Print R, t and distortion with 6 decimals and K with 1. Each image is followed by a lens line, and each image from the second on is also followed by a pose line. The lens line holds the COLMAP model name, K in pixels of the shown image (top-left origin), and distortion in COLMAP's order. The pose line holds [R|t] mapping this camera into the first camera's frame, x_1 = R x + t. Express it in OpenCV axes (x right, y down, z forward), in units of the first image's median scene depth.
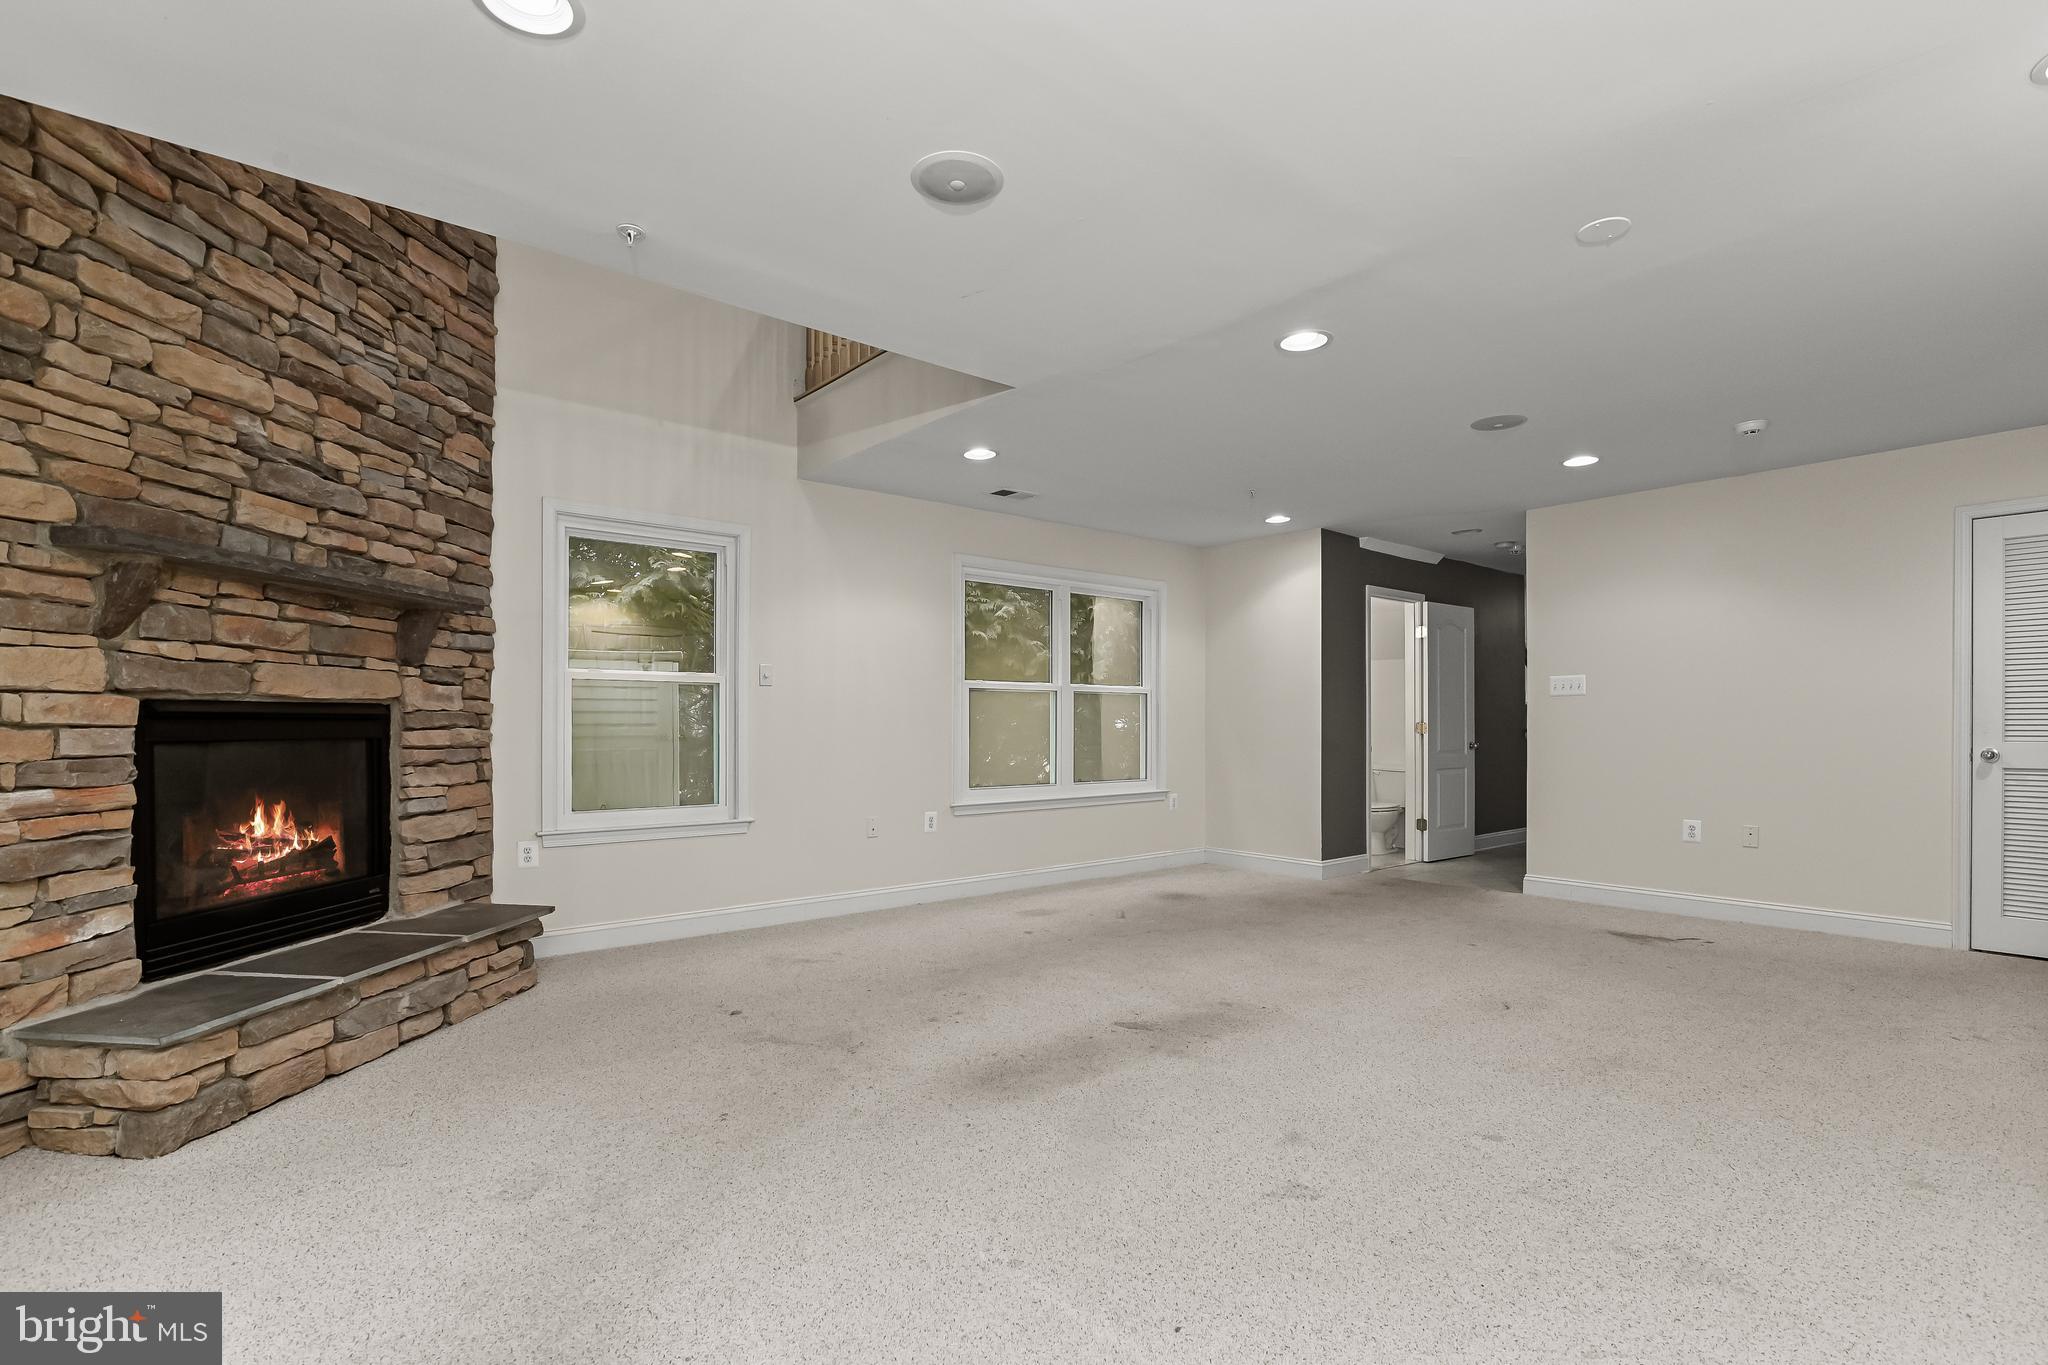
lens RADIAL K [[956.4, 0, 1025.2], [0, 956.4, 712.9], [0, 0, 1]] dist [-0.002907, -0.000212]
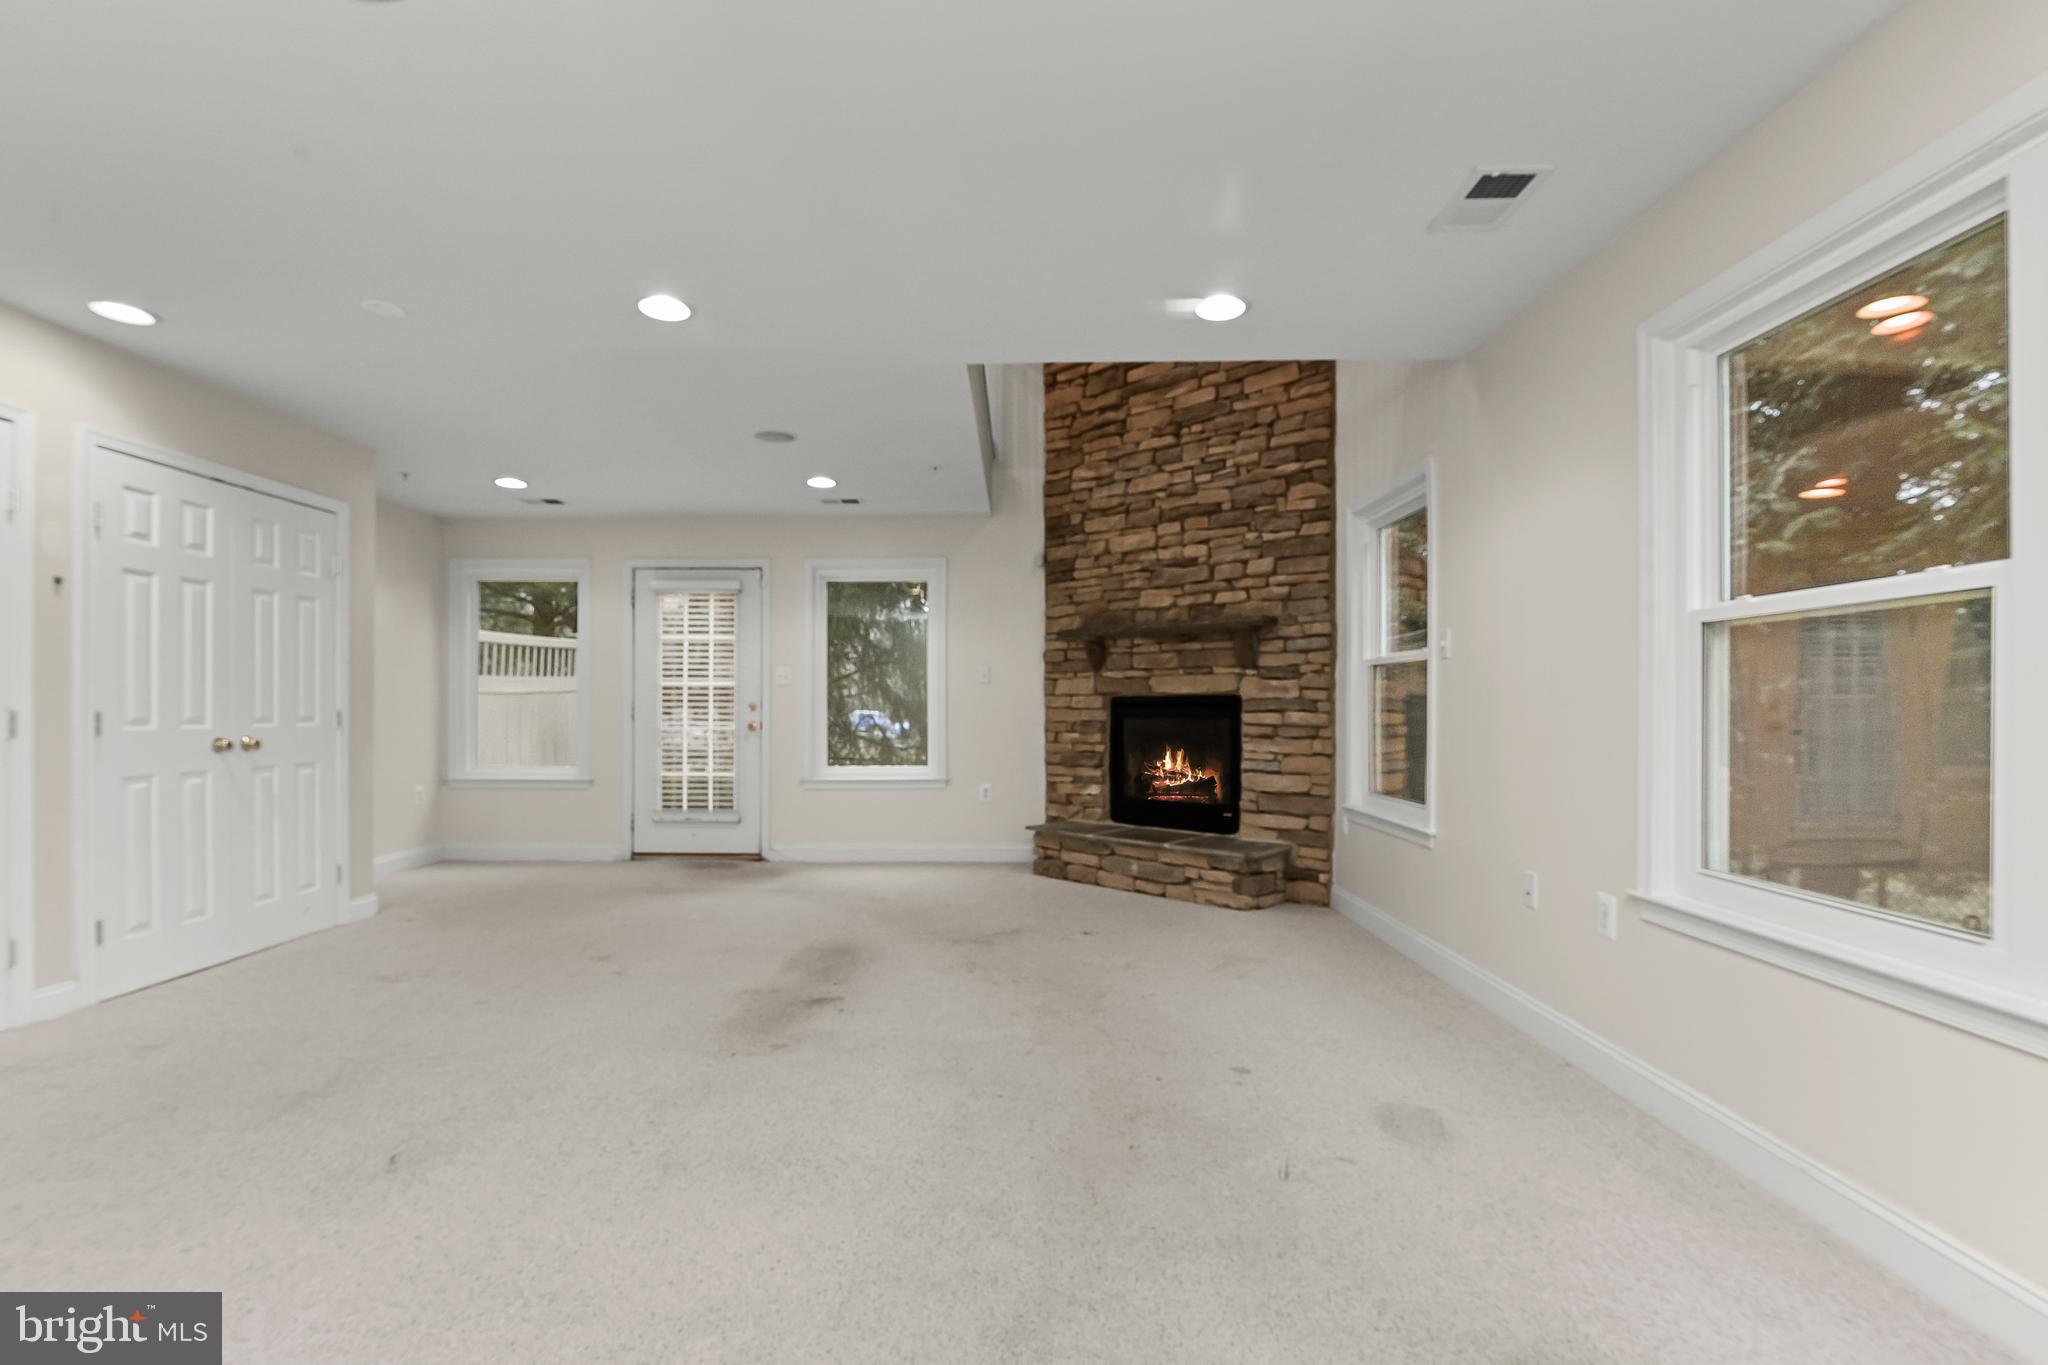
lens RADIAL K [[940.1, 0, 1021.2], [0, 940.1, 694.0], [0, 0, 1]] dist [-0.017402, -0.000187]
pose [[-0.634115, -0.013758, -0.773116, 0.750250], [0.005486, 0.999736, -0.022290, 0.021840], [0.773219, -0.018376, -0.633873, 1.783811]]
